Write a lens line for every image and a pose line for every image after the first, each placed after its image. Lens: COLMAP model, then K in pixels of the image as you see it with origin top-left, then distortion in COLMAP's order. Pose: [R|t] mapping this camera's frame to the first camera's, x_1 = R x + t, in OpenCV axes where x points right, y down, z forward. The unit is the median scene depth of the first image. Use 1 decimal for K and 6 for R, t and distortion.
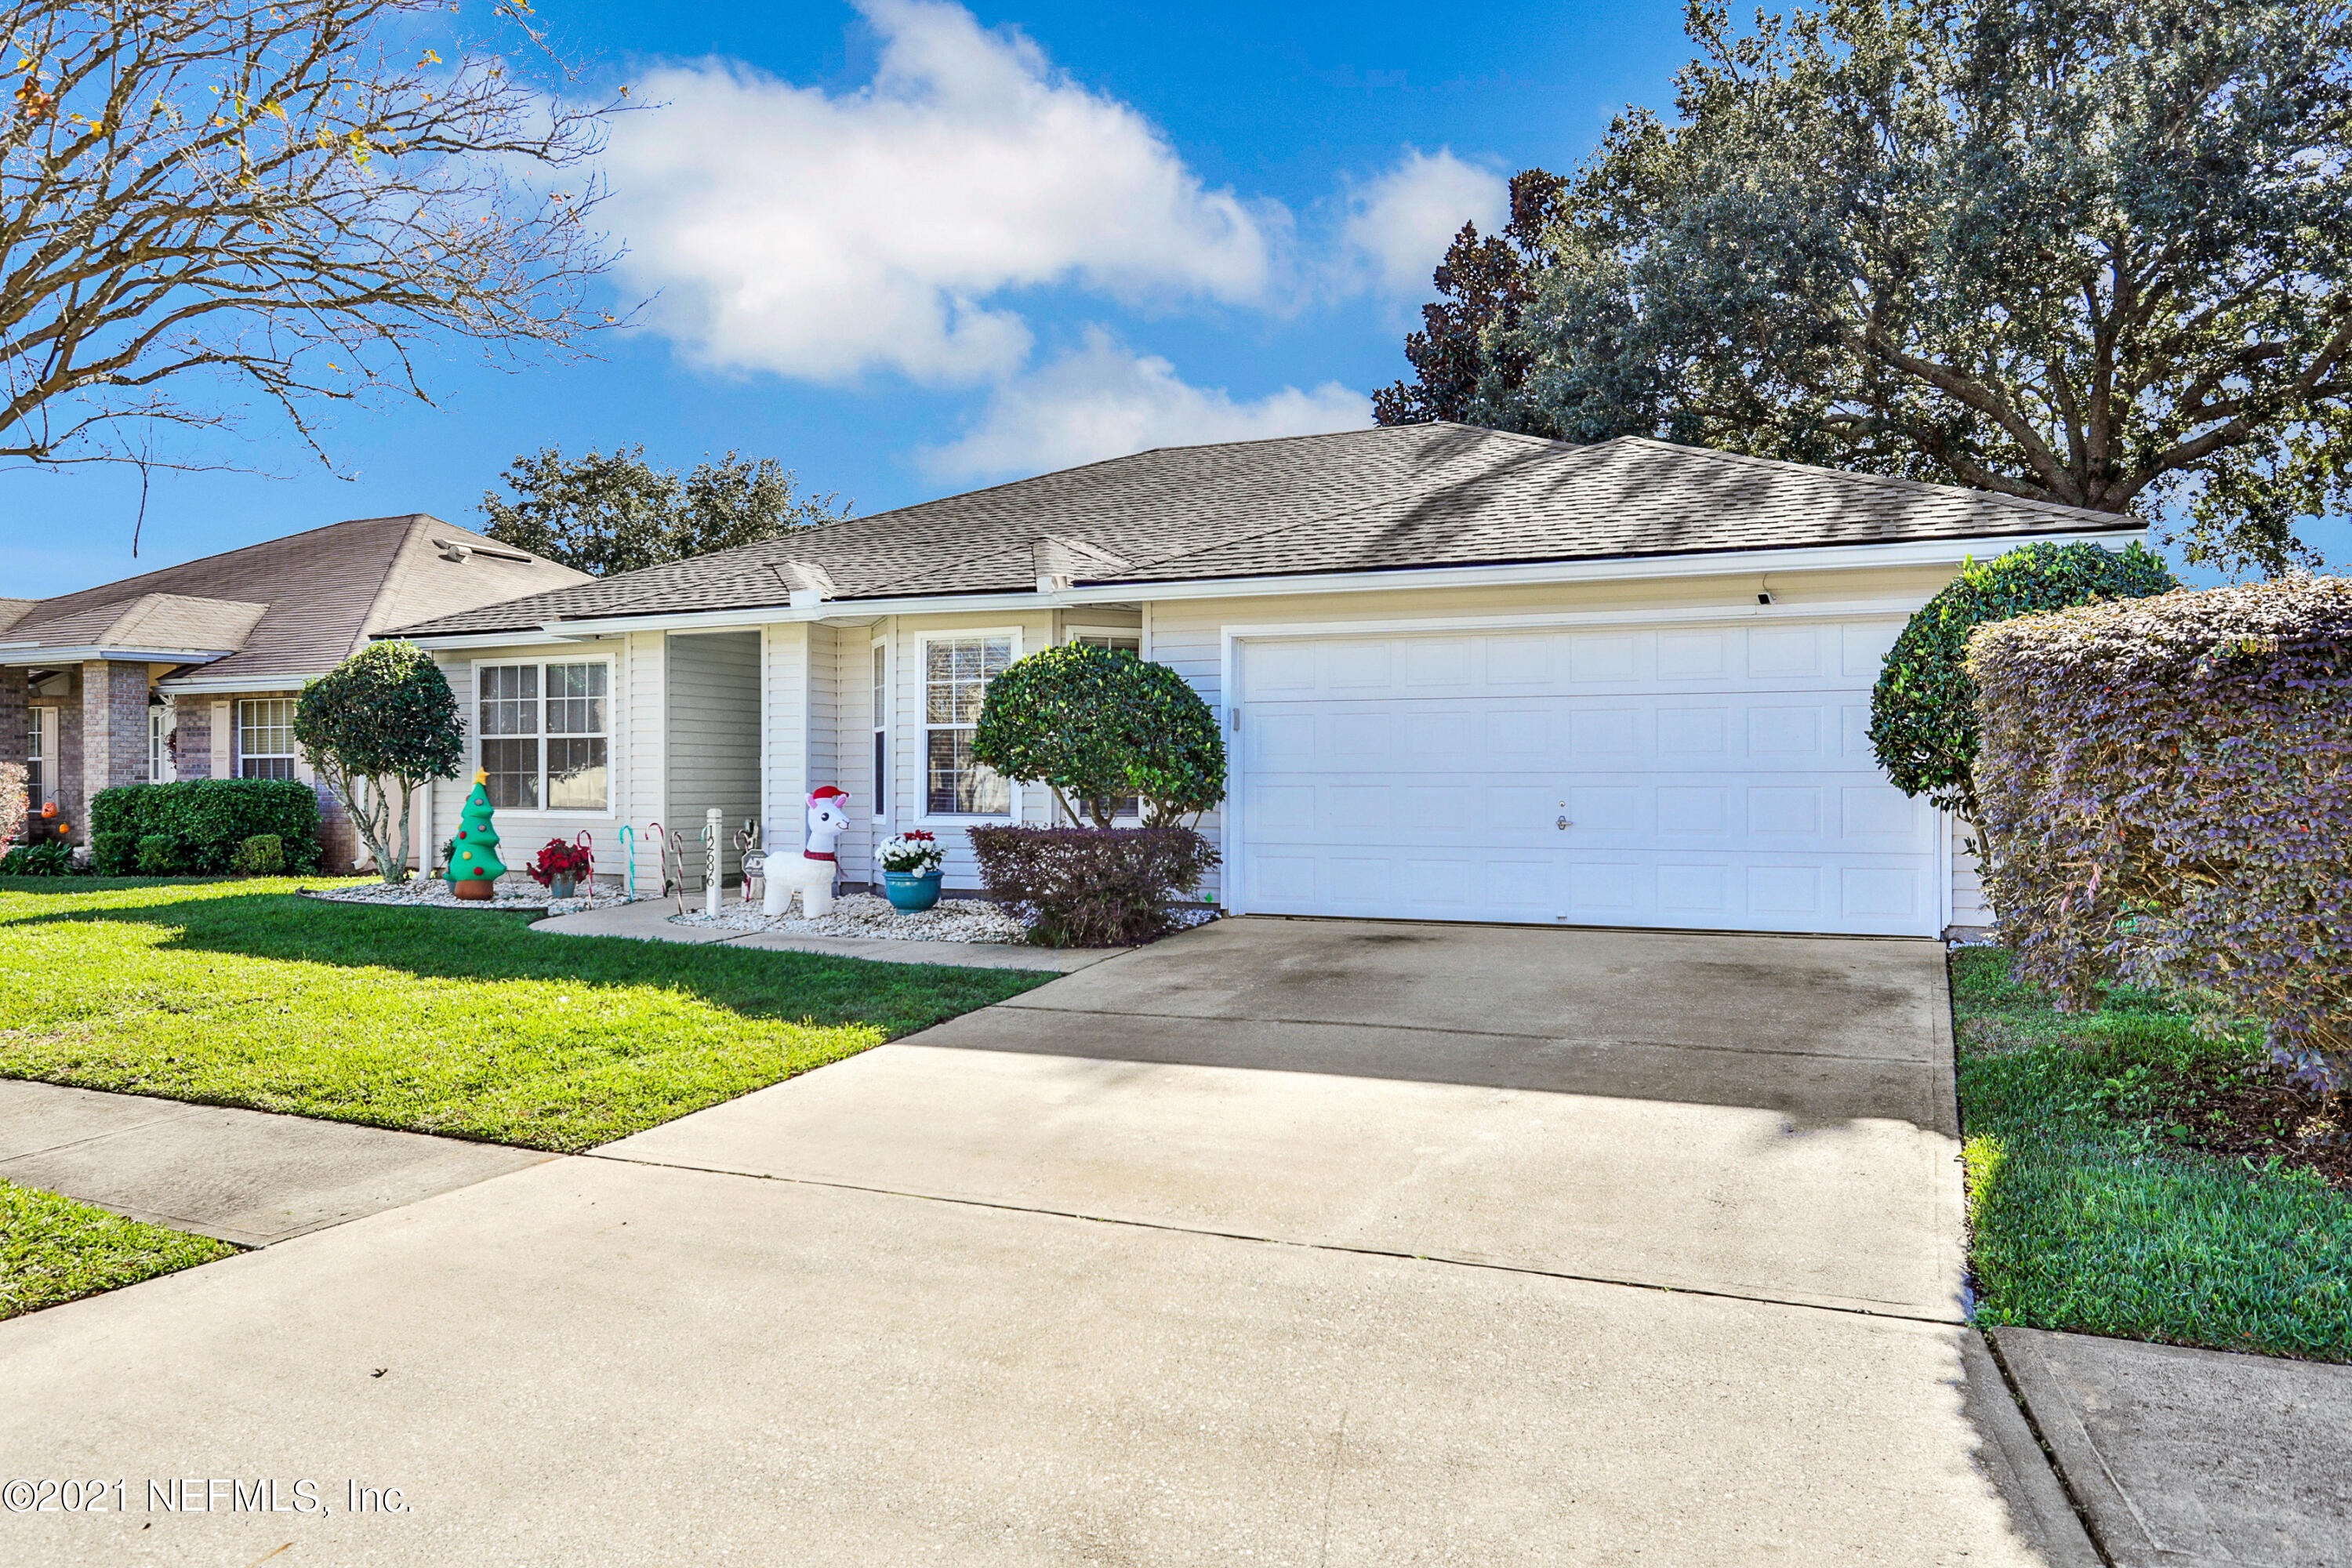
lens RADIAL K [[1562.3, 0, 1177.5], [0, 1562.3, 783.1], [0, 0, 1]] dist [0.001214, -0.000006]
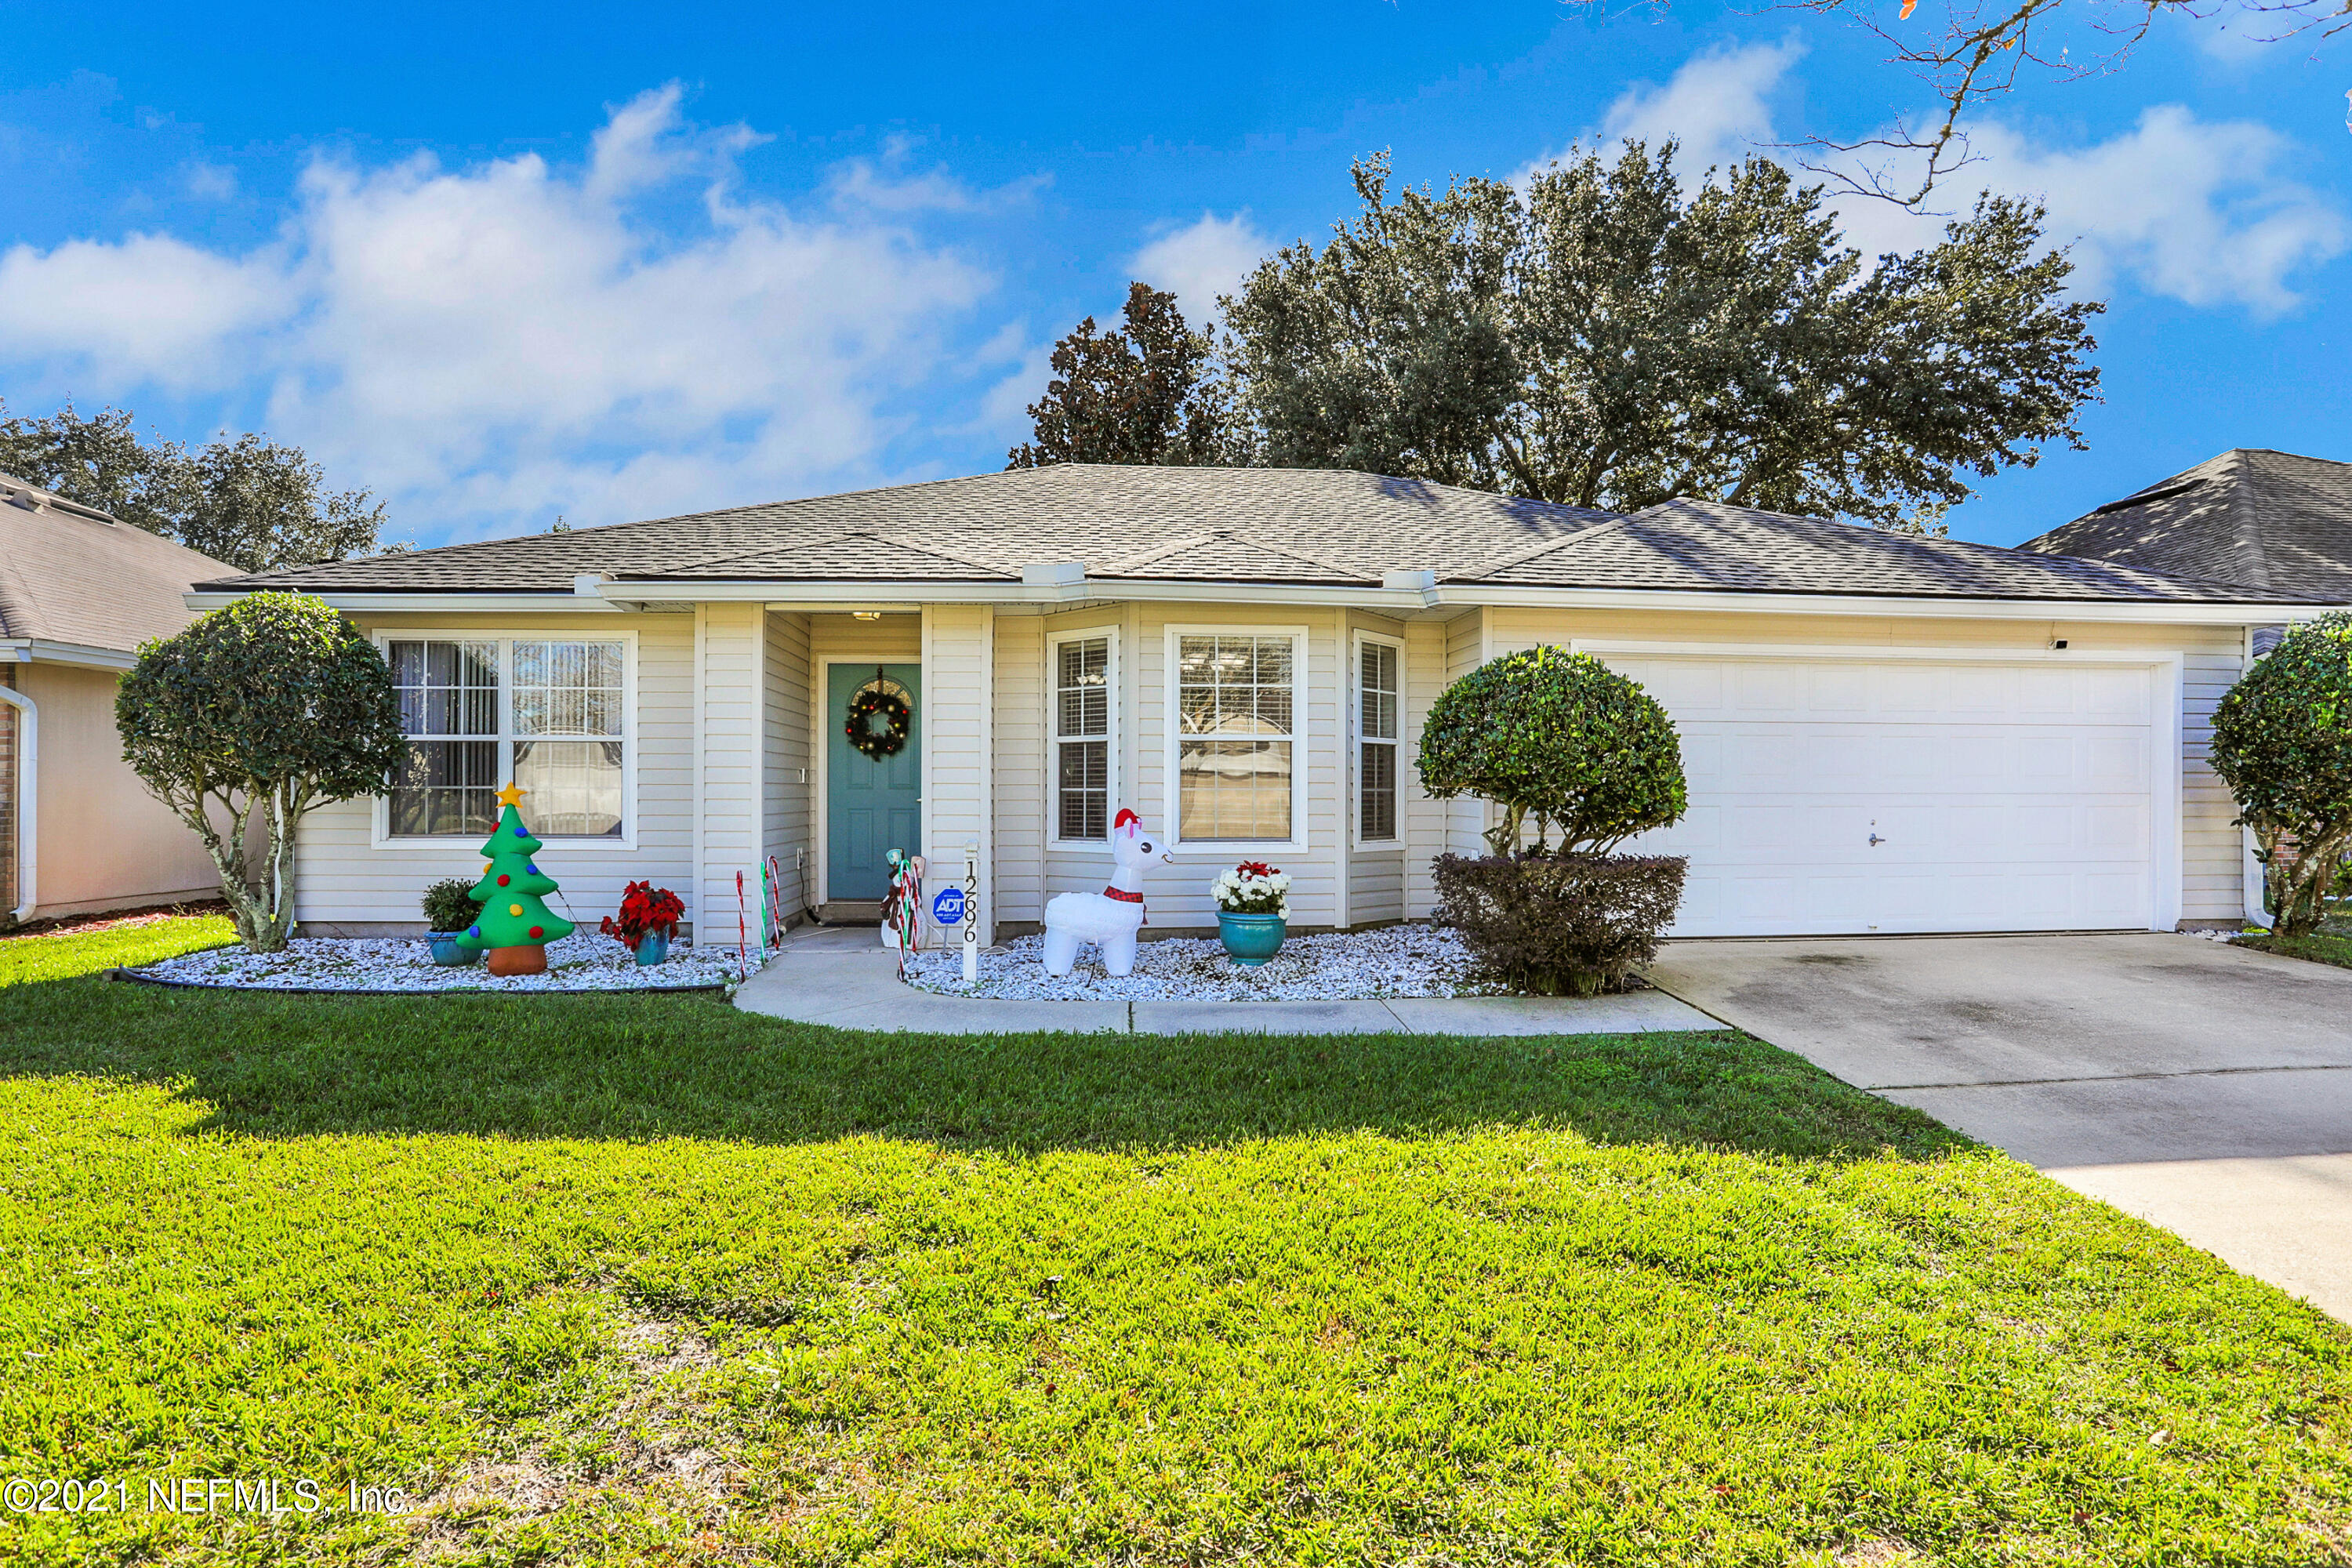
lens RADIAL K [[1226.9, 0, 1174.5], [0, 1226.9, 774.9], [0, 0, 1]] dist [-0.038755, -0.000038]
pose [[0.876345, 0.007456, 0.481626, -0.498619], [-0.001075, 0.999908, -0.013524, -0.006582], [-0.481683, 0.011334, 0.876272, 0.430038]]
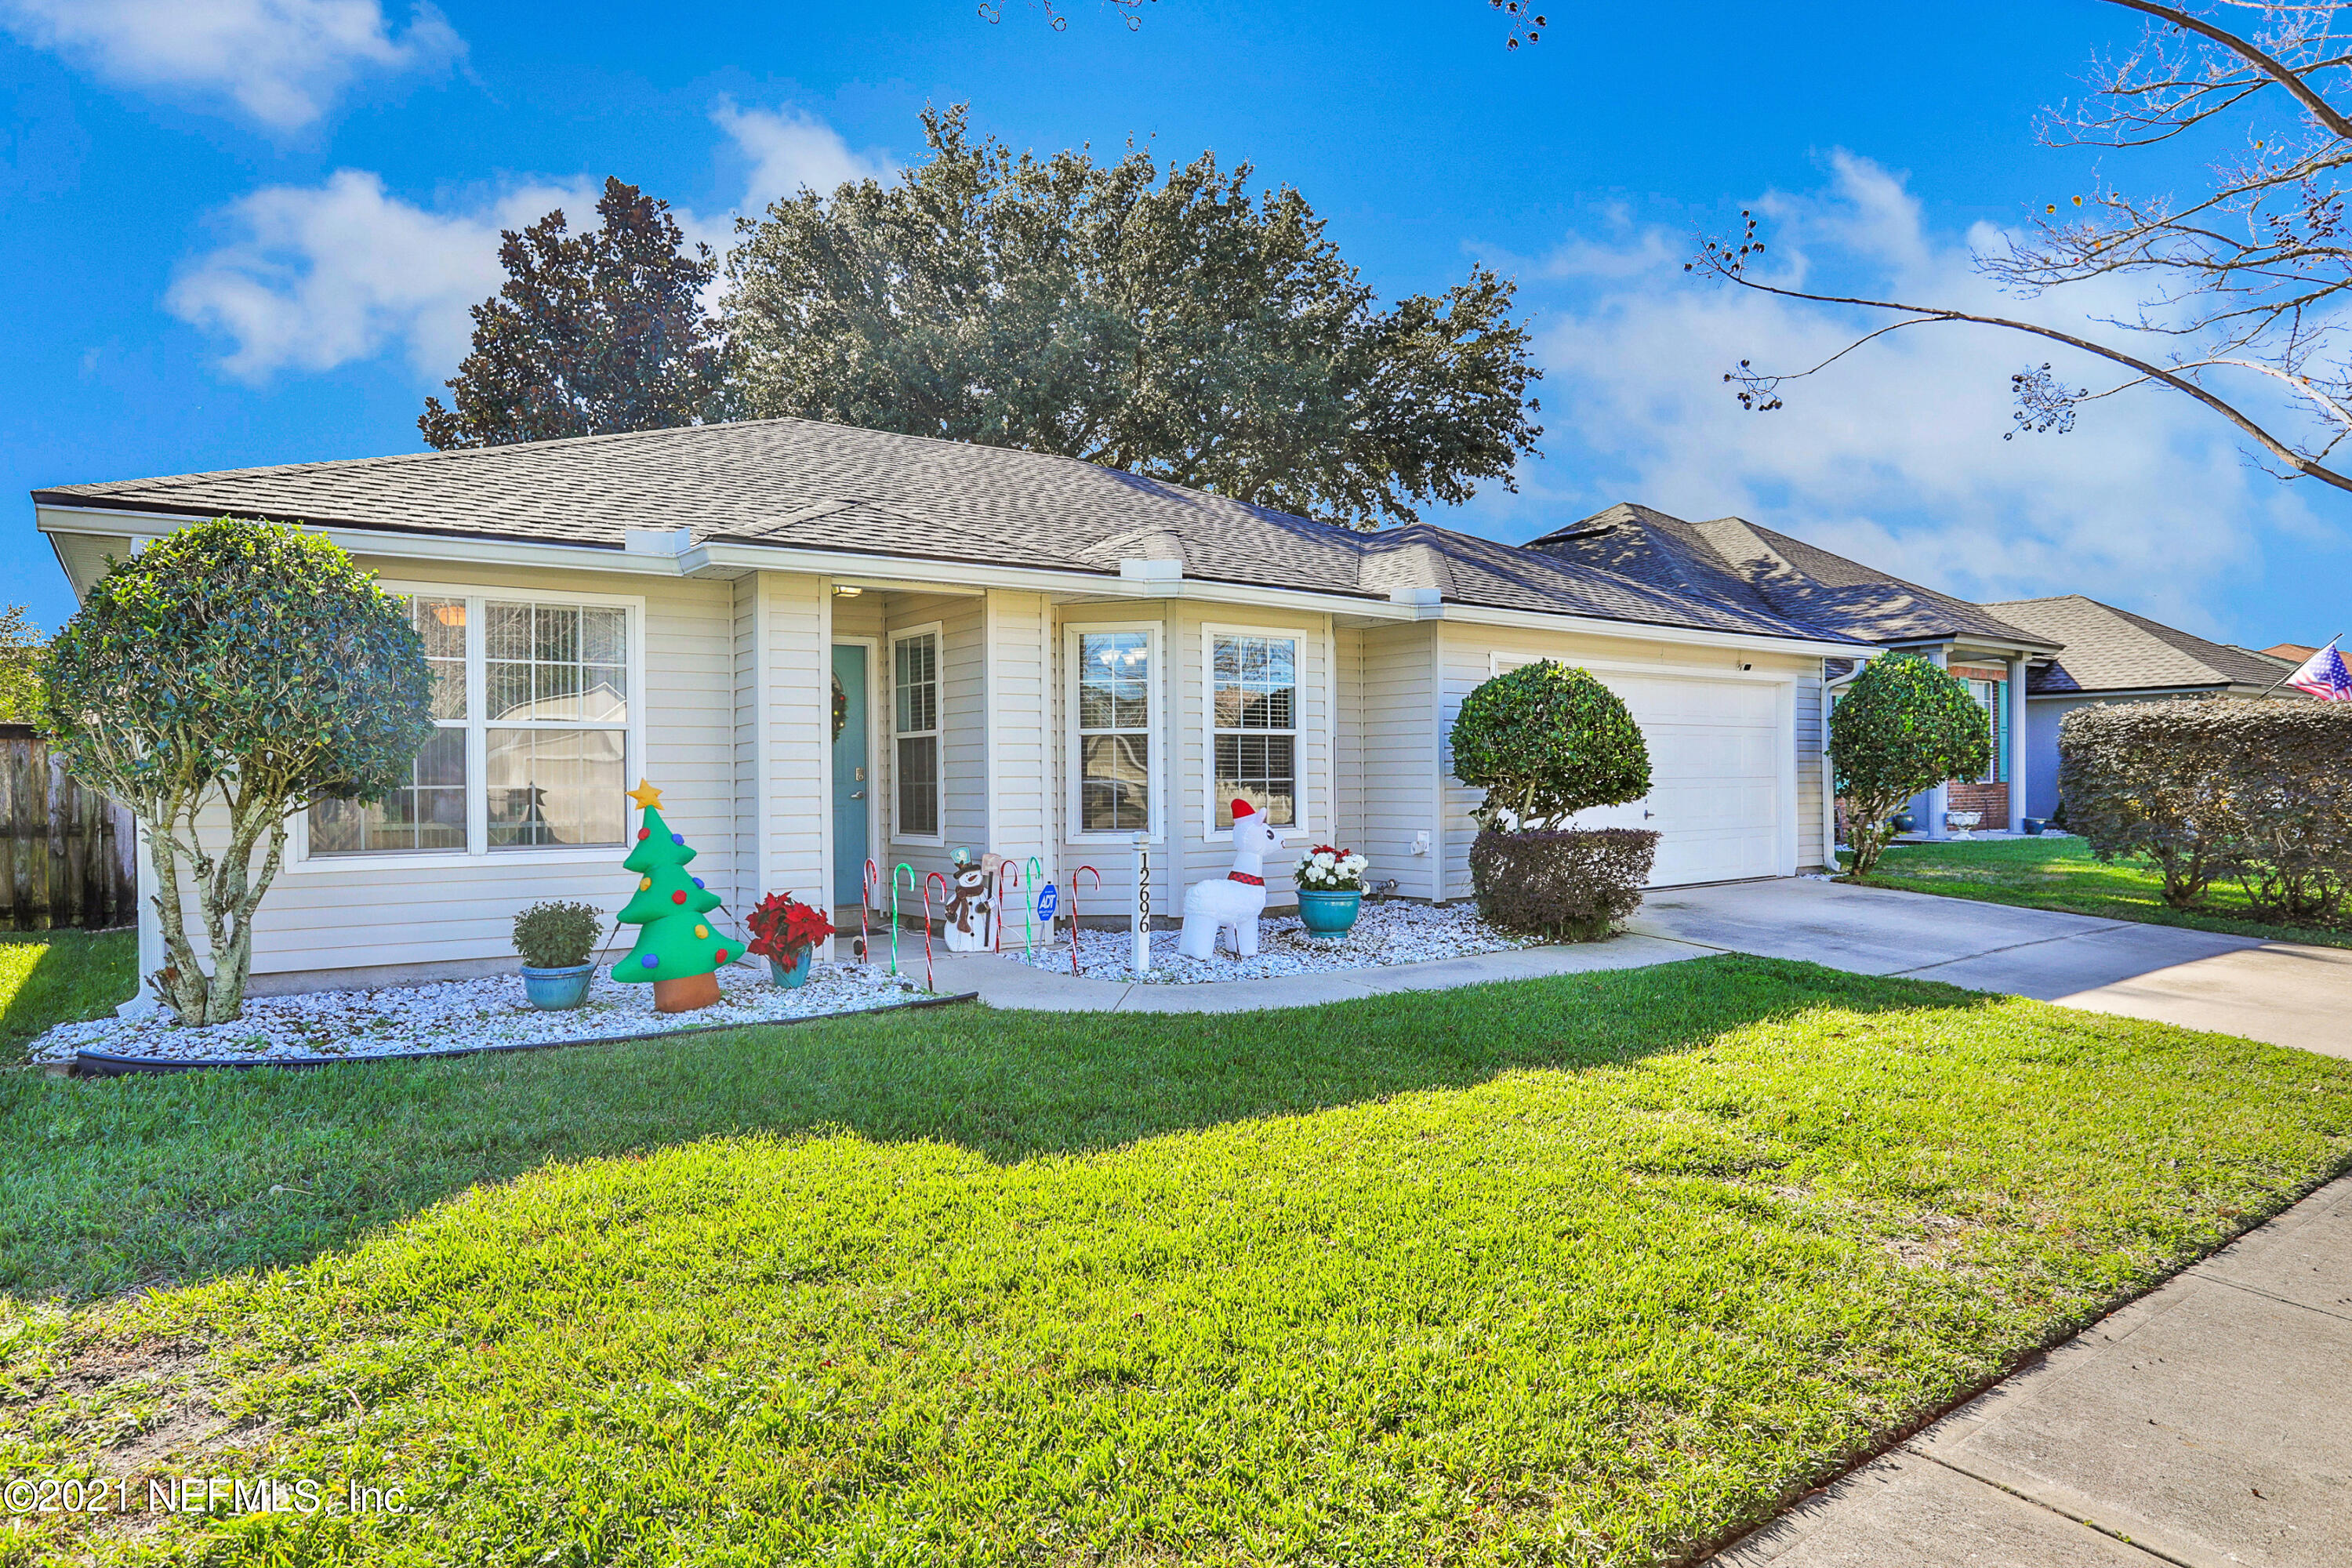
lens RADIAL K [[1361.0, 0, 1176.3], [0, 1361.0, 787.3], [0, 0, 1]] dist [-0.021047, -0.000422]
pose [[0.507154, -0.009293, 0.861805, -0.863402], [0.011284, 0.999928, 0.004142, -0.007584], [-0.861782, 0.007624, 0.507222, 0.642430]]
